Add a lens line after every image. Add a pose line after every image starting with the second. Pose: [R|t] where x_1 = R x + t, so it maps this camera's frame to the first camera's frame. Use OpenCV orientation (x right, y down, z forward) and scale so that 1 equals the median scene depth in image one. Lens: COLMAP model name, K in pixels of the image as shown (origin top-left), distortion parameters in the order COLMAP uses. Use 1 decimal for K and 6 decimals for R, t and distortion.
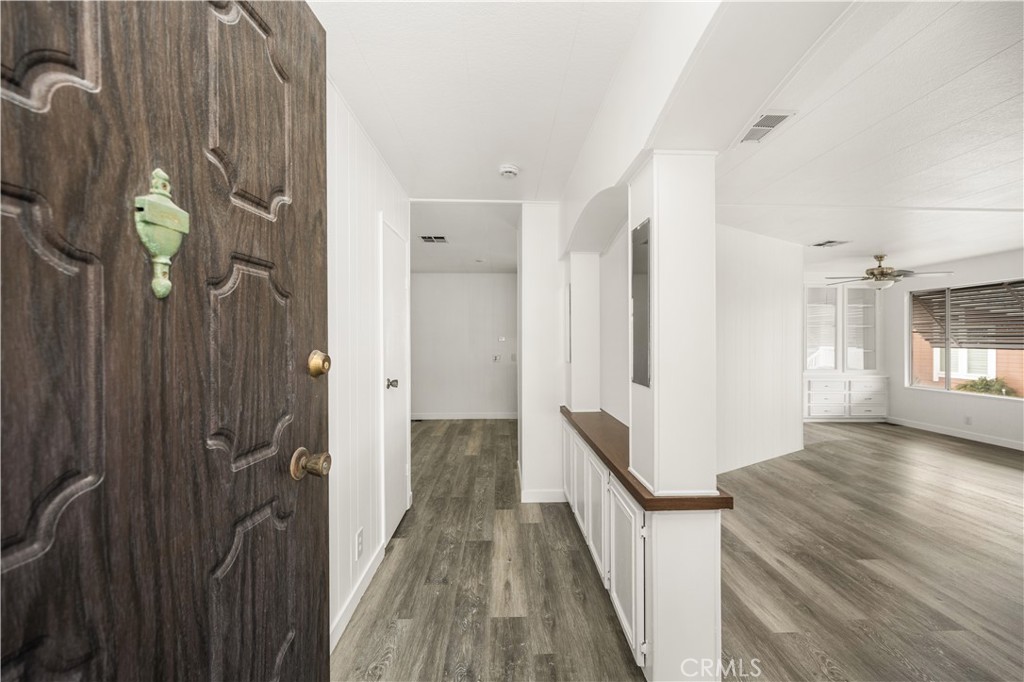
lens RADIAL K [[407.8, 0, 512.0], [0, 407.8, 341.0], [0, 0, 1]] dist [0.000512, 0.000322]
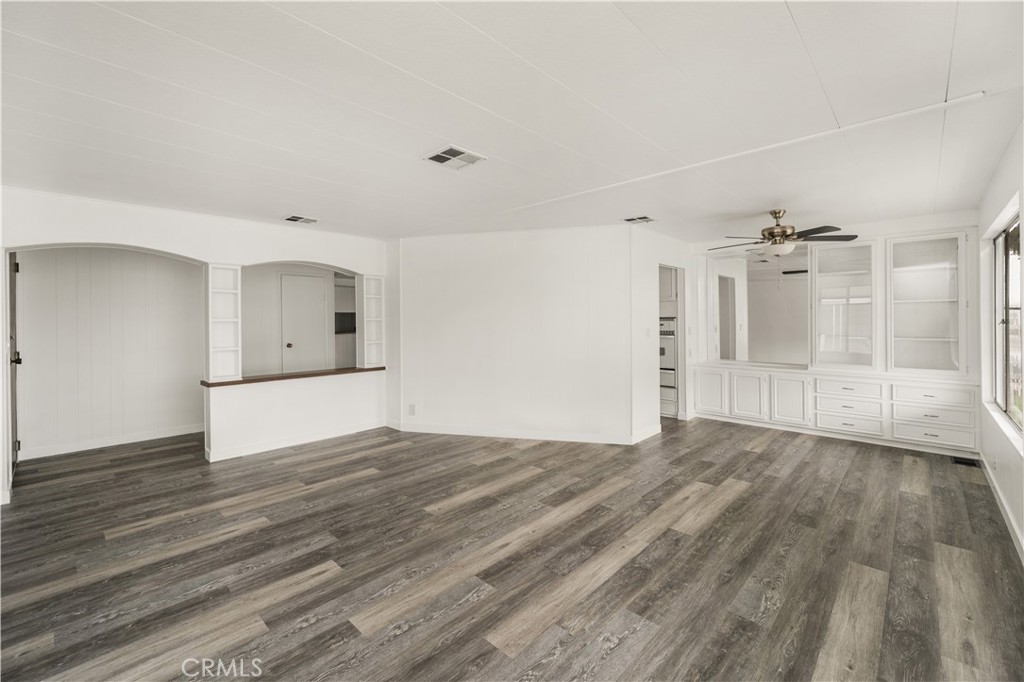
lens RADIAL K [[419.1, 0, 486.3], [0, 419.1, 322.8], [0, 0, 1]] dist [-0.001773, 0.000276]
pose [[0.706458, -0.005373, -0.707735, 1.056999], [0.006228, 0.999980, -0.001374, -0.005541], [0.707728, -0.003437, 0.706477, 0.081961]]
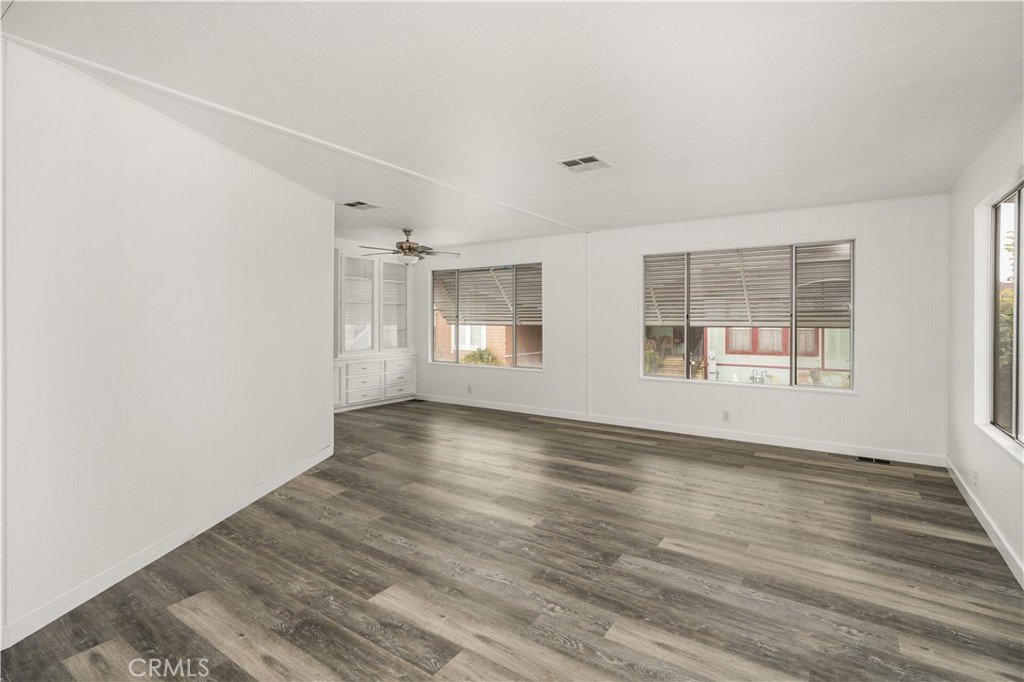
lens RADIAL K [[483.5, 0, 554.6], [0, 483.5, 317.2], [0, 0, 1]] dist [0.024632, -0.012515]
pose [[0.531271, 0.002049, 0.847199, 0.113928], [0.001131, 0.999994, -0.003128, 0.001829], [-0.847201, 0.002620, 0.531266, 0.096019]]
